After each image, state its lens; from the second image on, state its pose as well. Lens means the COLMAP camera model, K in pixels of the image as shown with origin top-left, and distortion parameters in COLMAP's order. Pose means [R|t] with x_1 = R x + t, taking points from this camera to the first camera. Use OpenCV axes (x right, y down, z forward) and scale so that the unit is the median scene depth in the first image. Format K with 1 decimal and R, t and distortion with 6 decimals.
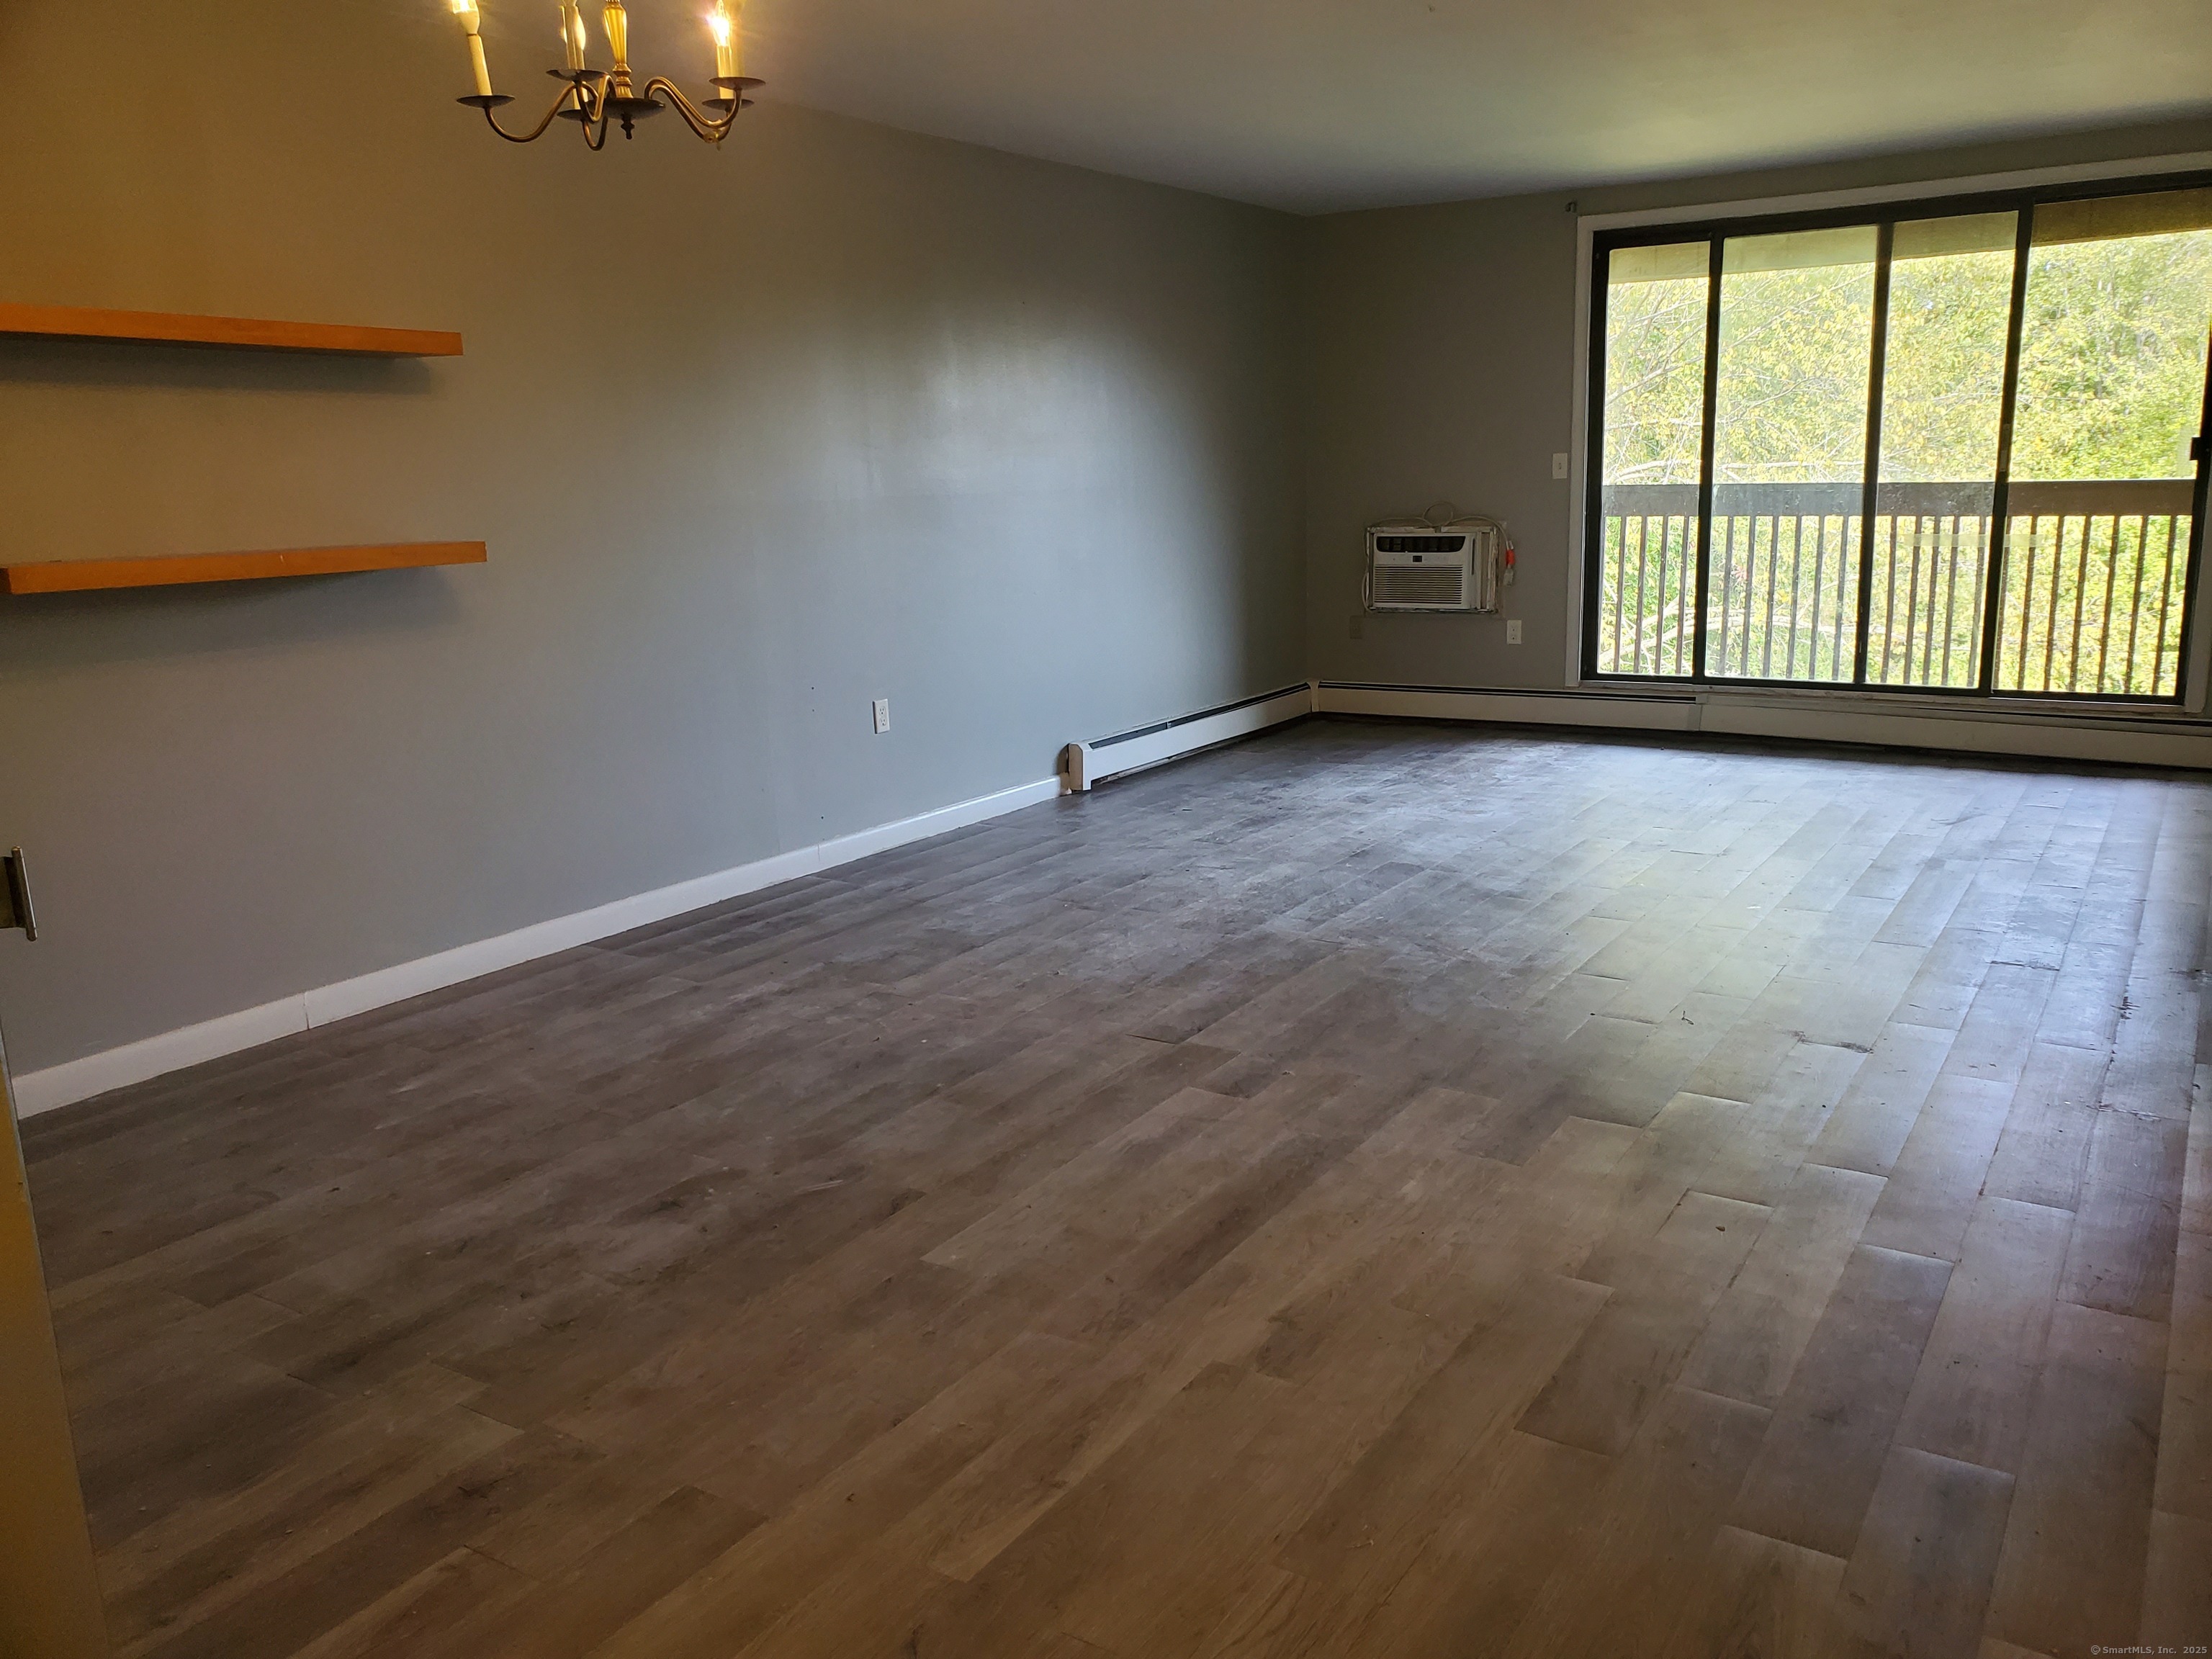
lens RADIAL K [[1704.4, 0, 1098.1], [0, 1704.4, 822.7], [0, 0, 1]] dist [0.020564, 0.001815]
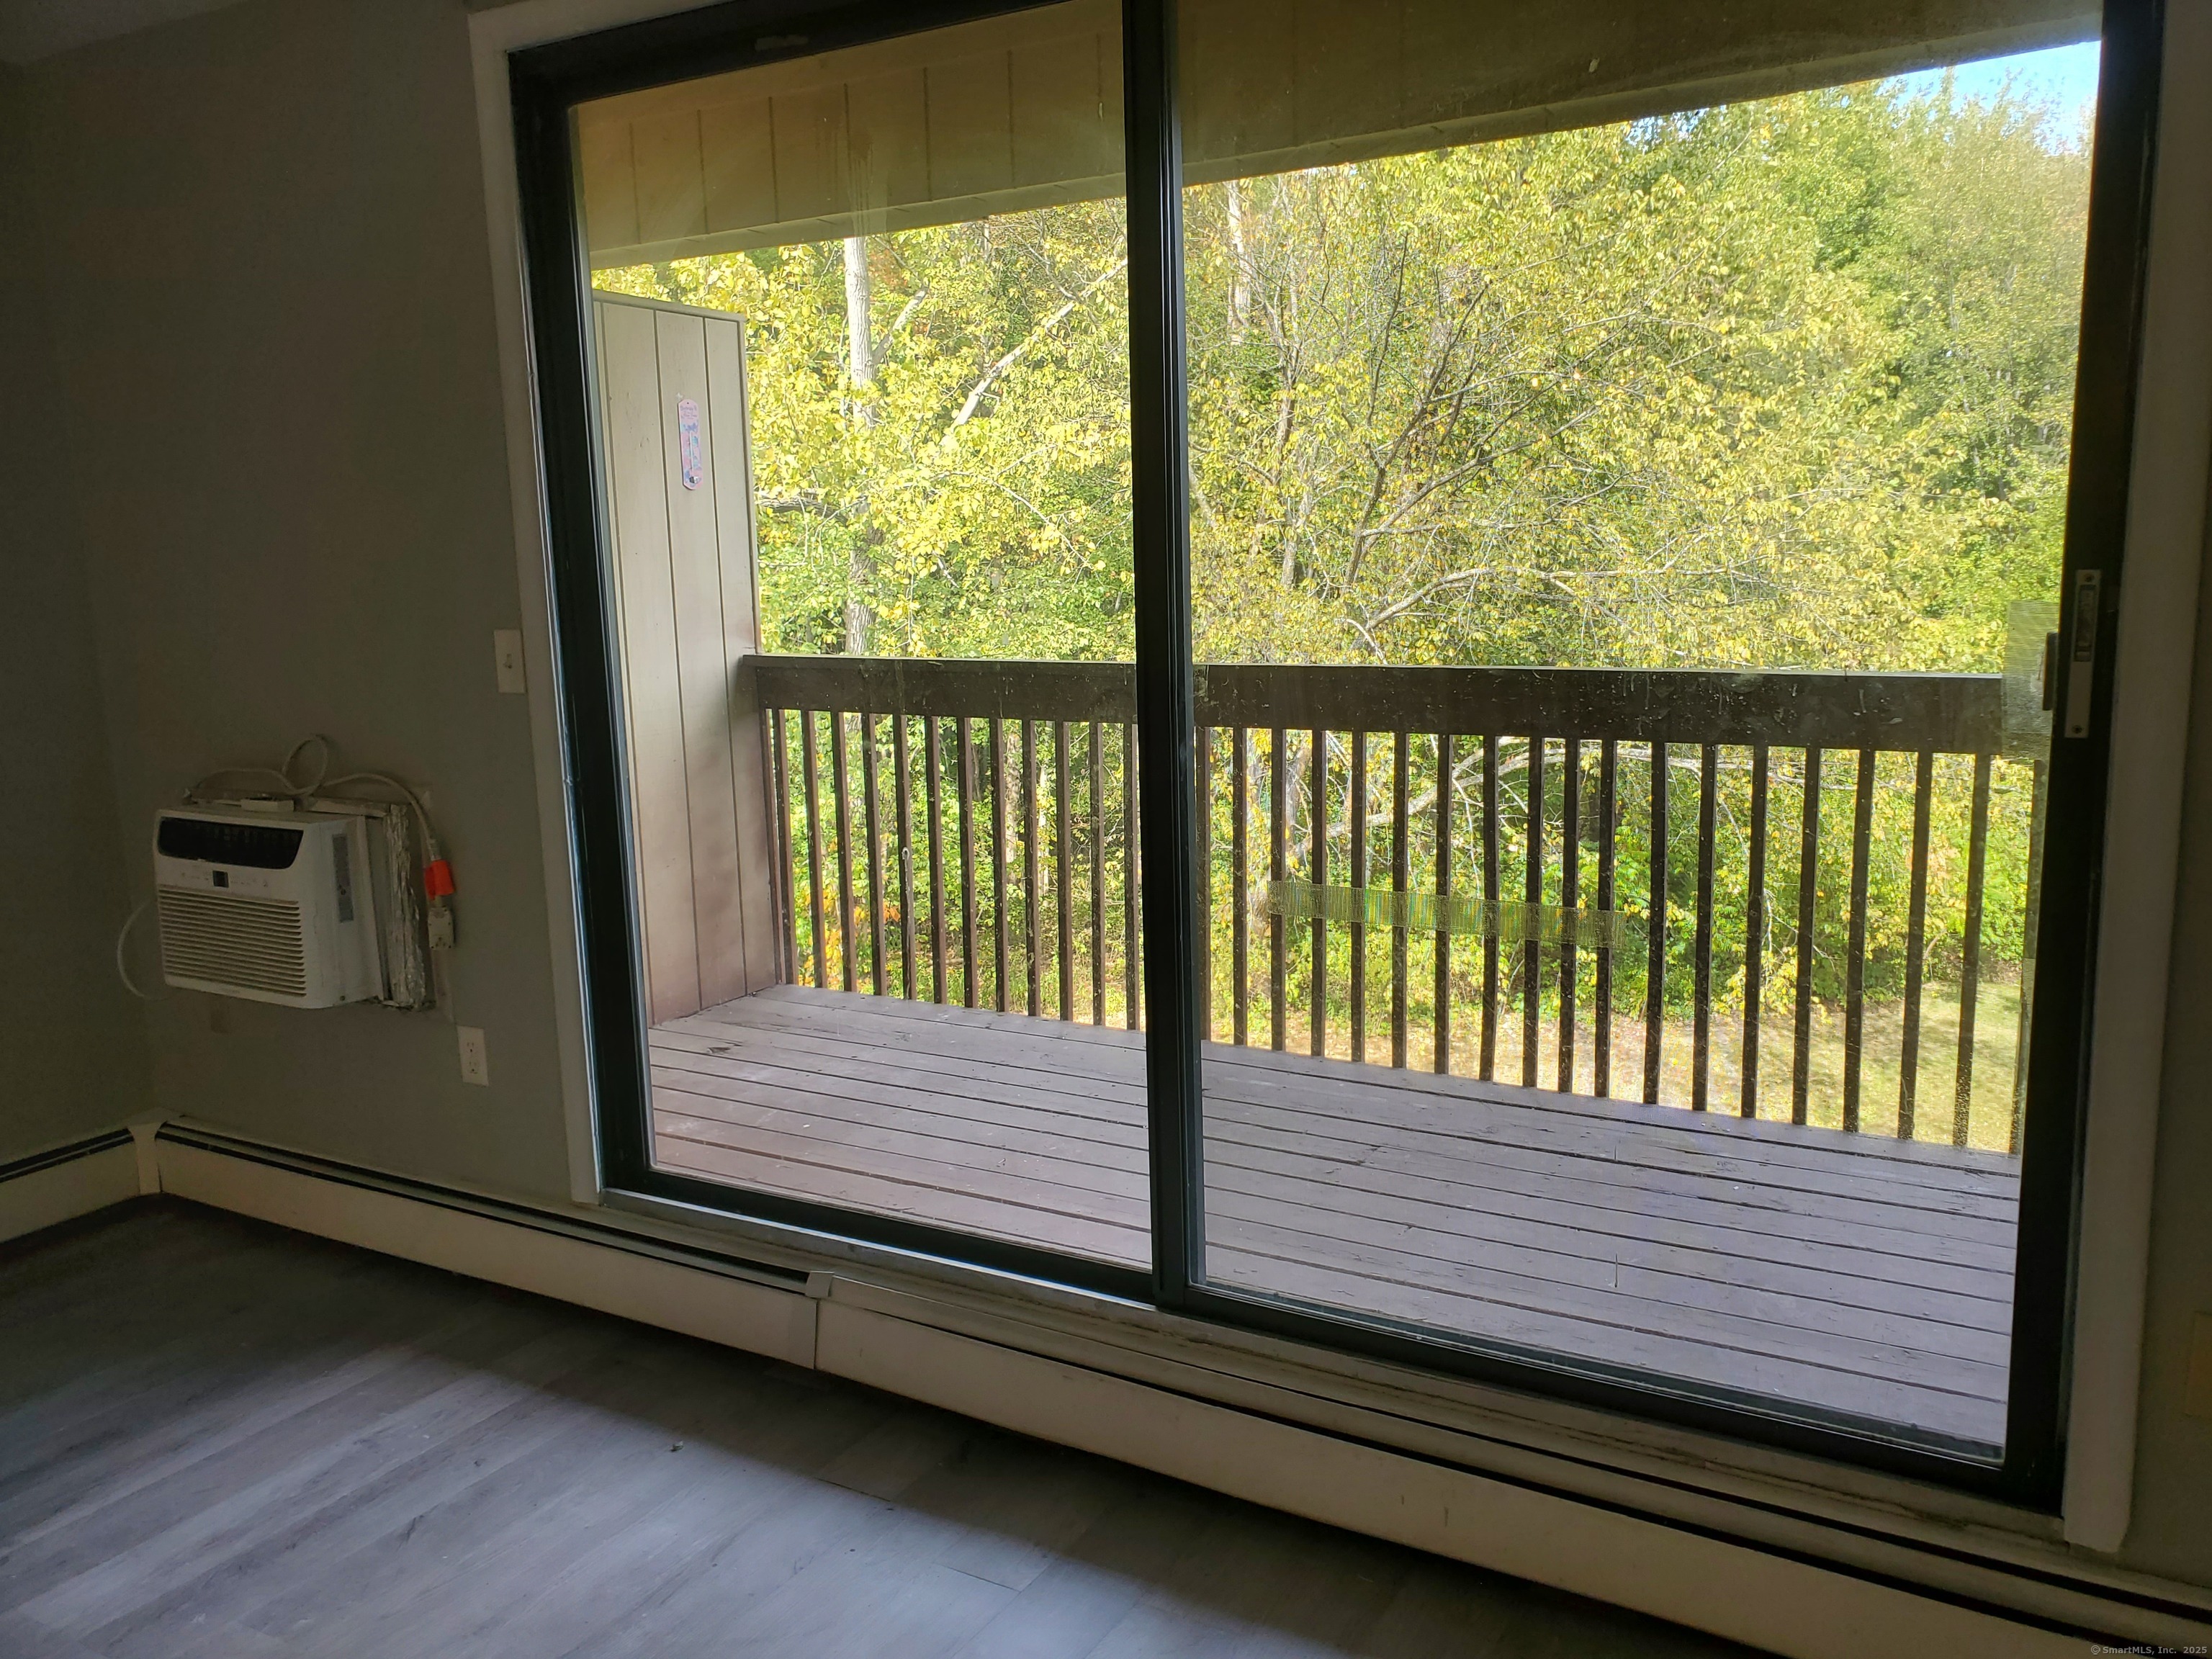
lens RADIAL K [[1704.4, 0, 1098.2], [0, 1704.4, 844.7], [0, 0, 1]] dist [0.020564, 0.001815]
pose [[0.999446, -0.000907, 0.033281, 0.392757], [0.002159, 0.999291, -0.037600, -0.151562], [-0.033223, 0.037651, 0.998739, 0.605453]]
